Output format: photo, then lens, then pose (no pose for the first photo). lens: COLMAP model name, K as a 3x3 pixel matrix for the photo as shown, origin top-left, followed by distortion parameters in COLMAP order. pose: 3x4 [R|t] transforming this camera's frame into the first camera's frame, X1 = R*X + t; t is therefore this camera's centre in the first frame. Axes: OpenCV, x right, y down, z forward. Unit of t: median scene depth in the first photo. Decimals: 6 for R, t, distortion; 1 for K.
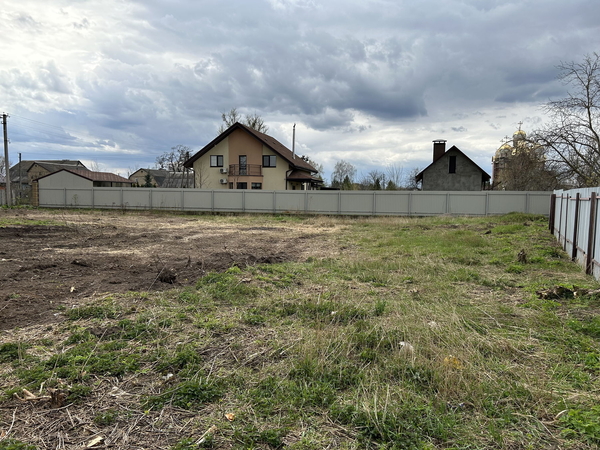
lens RADIAL K [[439.9, 0, 300.2], [0, 439.9, 243.7], [0, 0, 1]] dist [0.044069, -0.059075]
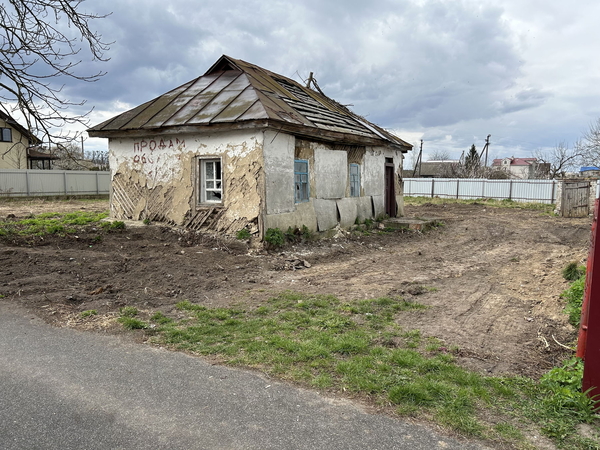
lens RADIAL K [[450.6, 0, 302.8], [0, 450.6, 233.4], [0, 0, 1]] dist [0.094171, -0.108553]
pose [[0.308191, -0.124685, 0.943118, -0.979511], [0.097617, 0.990286, 0.099021, -0.043393], [-0.946303, 0.061547, 0.317369, 0.257446]]
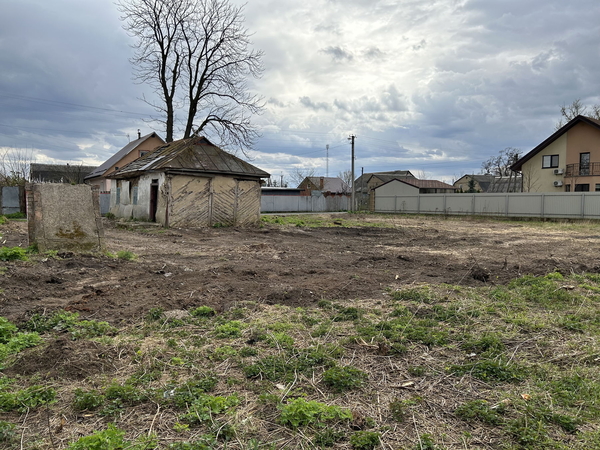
lens RADIAL K [[450.6, 0, 302.8], [0, 450.6, 233.4], [0, 0, 1]] dist [0.094171, -0.108553]
pose [[0.773172, 0.035014, -0.633229, 0.019401], [-0.061411, 0.997916, -0.019804, 0.009072], [0.631216, 0.054199, 0.773711, -0.037242]]
